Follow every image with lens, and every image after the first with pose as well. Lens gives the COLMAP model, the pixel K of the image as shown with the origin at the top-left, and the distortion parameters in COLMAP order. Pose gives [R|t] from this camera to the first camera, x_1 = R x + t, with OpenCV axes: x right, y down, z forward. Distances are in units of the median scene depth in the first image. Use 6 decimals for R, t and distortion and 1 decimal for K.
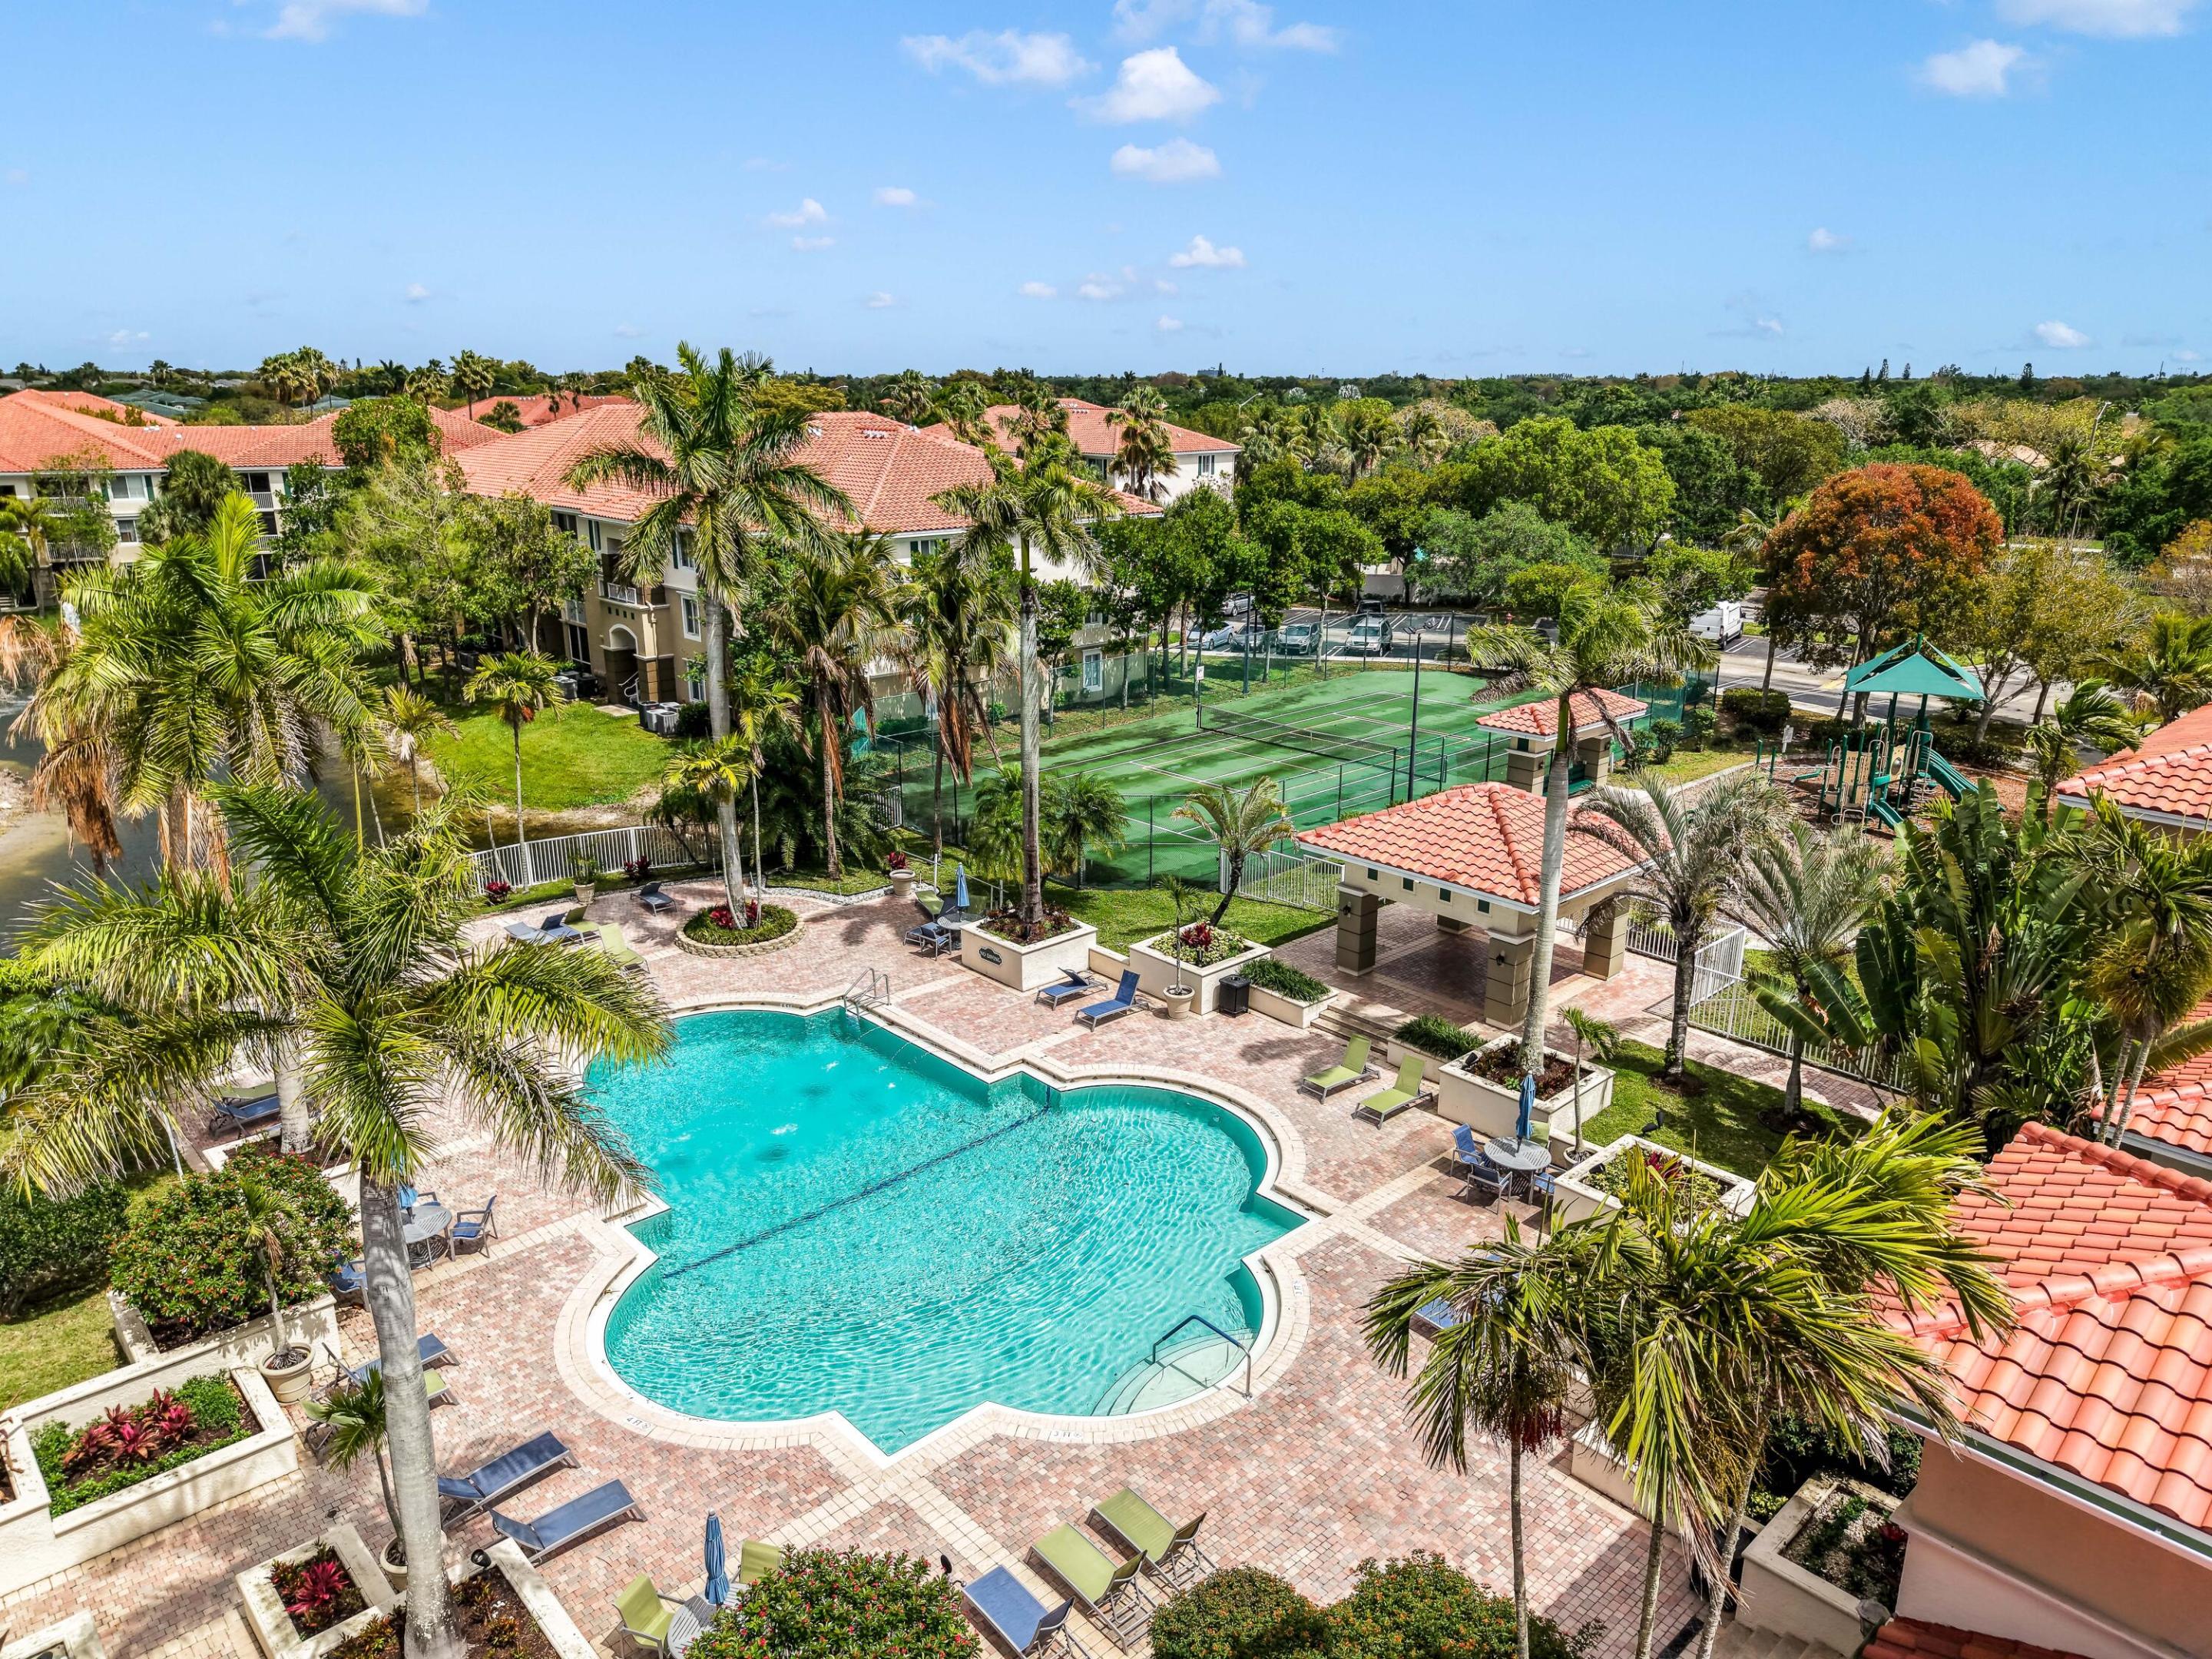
lens RADIAL K [[1507.9, 0, 1106.0], [0, 1507.9, 829.5], [0, 0, 1]] dist [-0.012286, 0.002255]
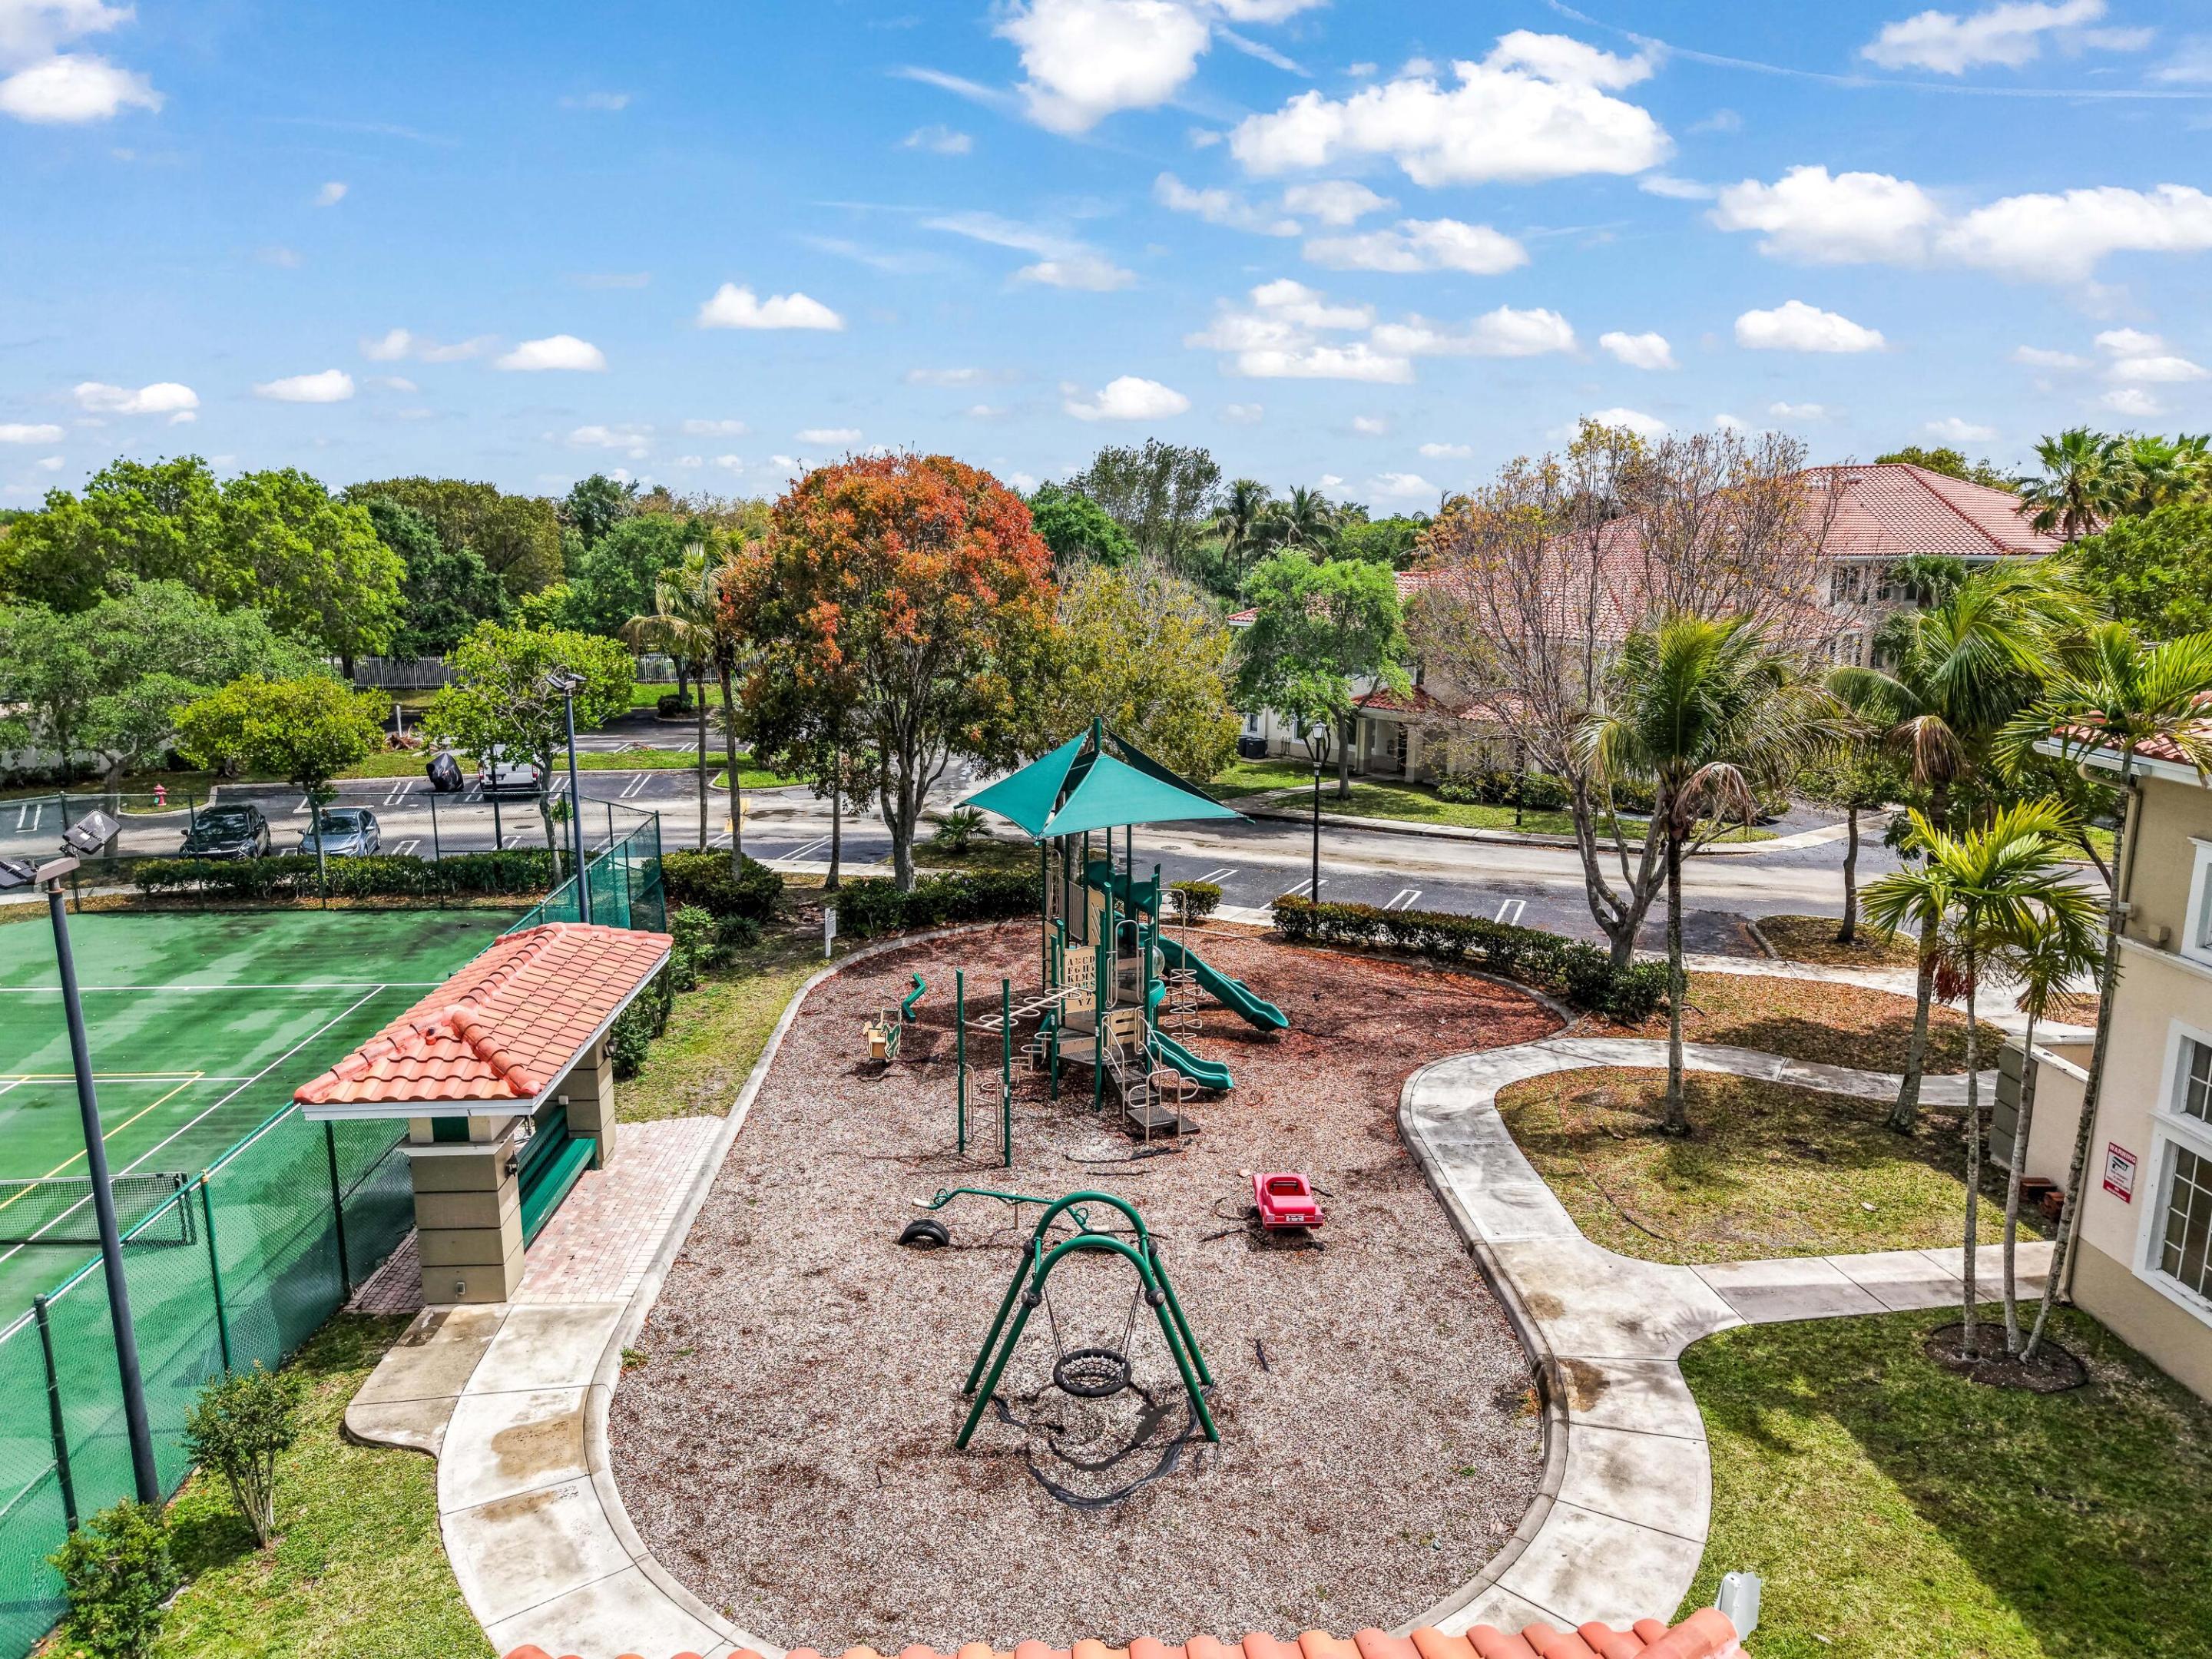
lens RADIAL K [[1507.9, 0, 1106.0], [0, 1507.9, 829.5], [0, 0, 1]] dist [-0.012286, 0.002255]
pose [[0.642343, -0.147393, 0.752111, 0.076994], [0.213848, 0.976827, 0.008794, -0.062631], [-0.735979, 0.155189, 0.658978, 0.415702]]
